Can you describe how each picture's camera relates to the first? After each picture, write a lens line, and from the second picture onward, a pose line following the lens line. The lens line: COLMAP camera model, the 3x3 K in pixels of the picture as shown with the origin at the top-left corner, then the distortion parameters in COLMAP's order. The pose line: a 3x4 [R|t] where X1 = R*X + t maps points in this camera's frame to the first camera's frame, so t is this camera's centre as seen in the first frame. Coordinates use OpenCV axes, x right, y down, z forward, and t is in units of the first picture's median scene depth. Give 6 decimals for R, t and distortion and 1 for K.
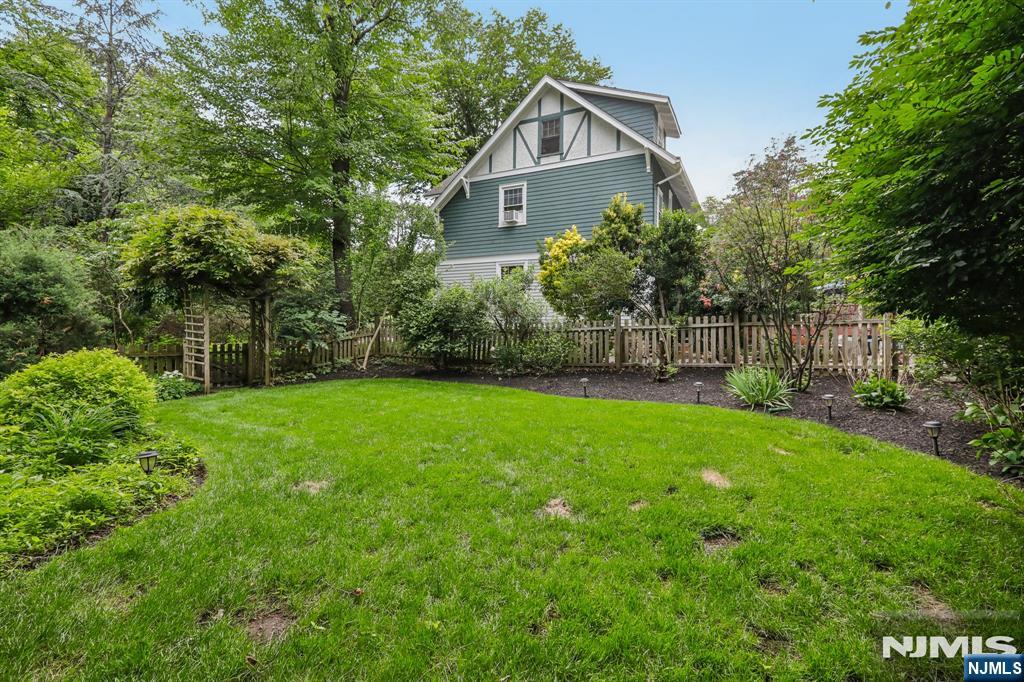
lens RADIAL K [[457.2, 0, 514.8], [0, 457.2, 340.9], [0, 0, 1]] dist [0.001770, 0.000957]
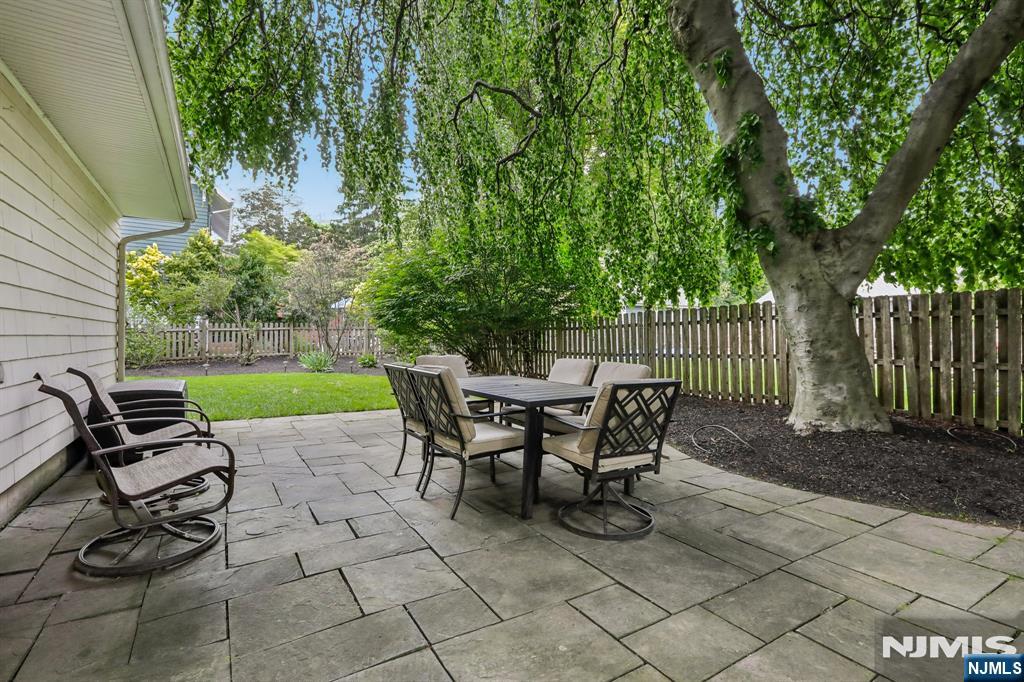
lens RADIAL K [[481.9, 0, 512.3], [0, 481.9, 322.5], [0, 0, 1]] dist [0.002660, 0.000778]
pose [[0.524671, 0.024391, 0.850956, -0.490928], [0.013277, 0.999233, -0.036828, 0.014548], [-0.851202, 0.030620, 0.523945, -0.490690]]
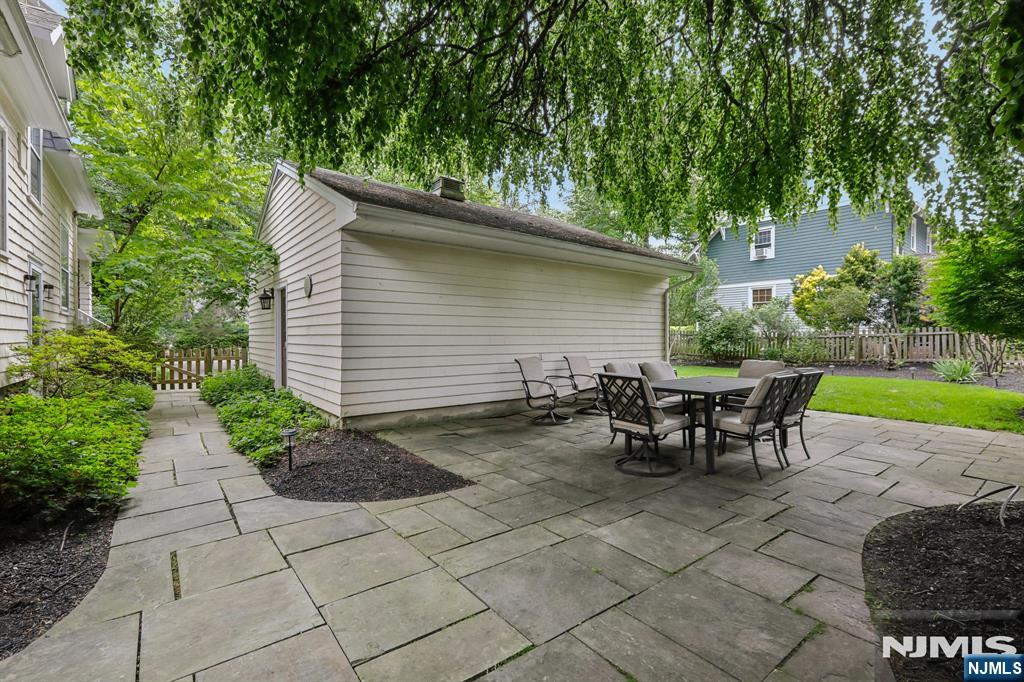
lens RADIAL K [[457.2, 0, 514.8], [0, 457.2, 340.9], [0, 0, 1]] dist [0.001770, 0.000957]
pose [[0.907995, -0.000877, -0.418979, -0.157941], [-0.004866, 0.999908, -0.012638, 0.013335], [0.418952, 0.013514, 0.907908, -0.803156]]
